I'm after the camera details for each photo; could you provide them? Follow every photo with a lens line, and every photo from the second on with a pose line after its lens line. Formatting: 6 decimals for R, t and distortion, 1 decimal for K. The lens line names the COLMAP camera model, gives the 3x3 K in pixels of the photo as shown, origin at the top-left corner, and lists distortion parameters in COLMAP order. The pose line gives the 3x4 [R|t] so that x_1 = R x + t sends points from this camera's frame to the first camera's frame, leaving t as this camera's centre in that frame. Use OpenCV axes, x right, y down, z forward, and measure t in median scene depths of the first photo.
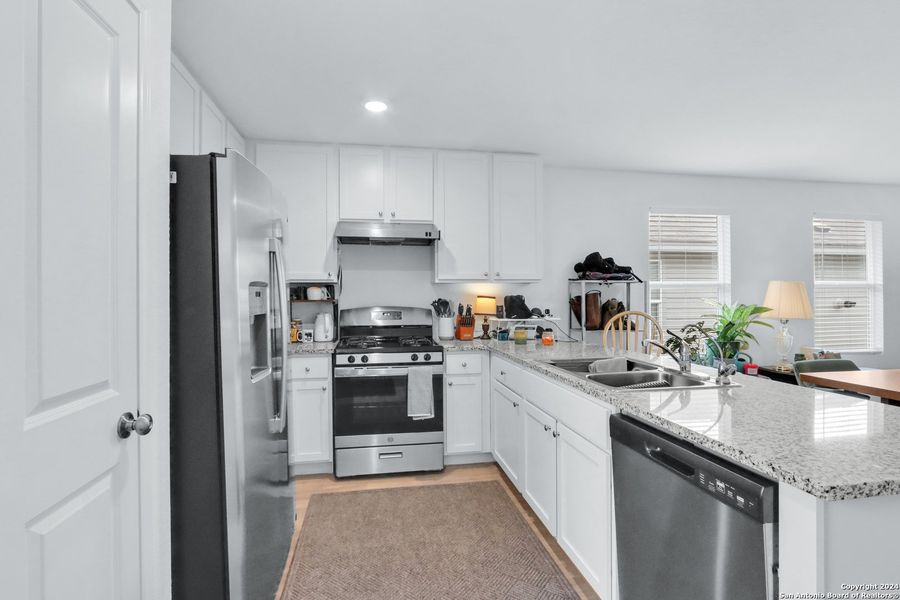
lens RADIAL K [[416.6, 0, 445.5], [0, 416.6, 300.3], [0, 0, 1]] dist [-0.002061, -0.000136]
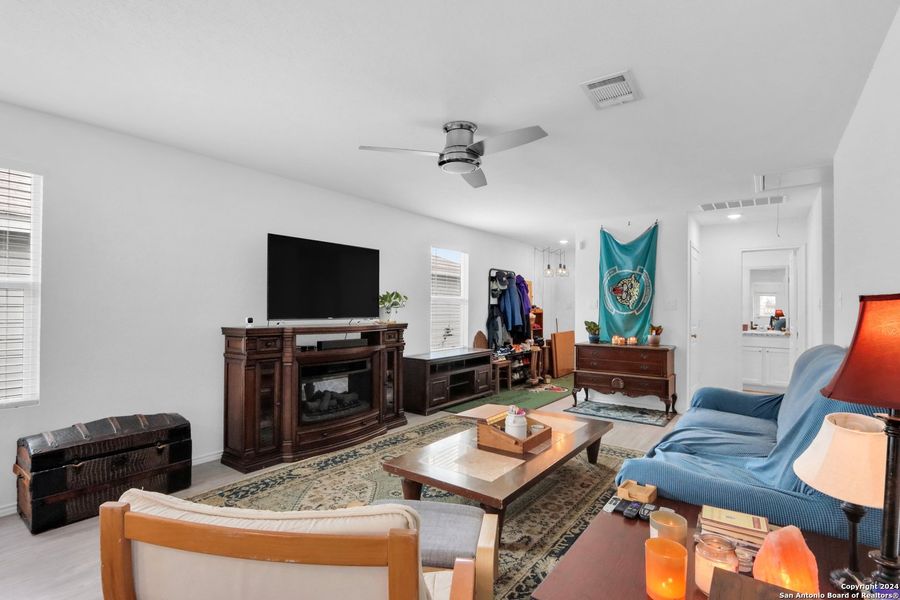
lens RADIAL K [[411.2, 0, 450.8], [0, 411.2, 305.2], [0, 0, 1]] dist [-0.014865, -0.000102]
pose [[0.747823, 0.013570, 0.663759, 1.304340], [-0.006862, 0.999896, -0.012712, -0.006057], [-0.663862, 0.004952, 0.747838, 0.230075]]
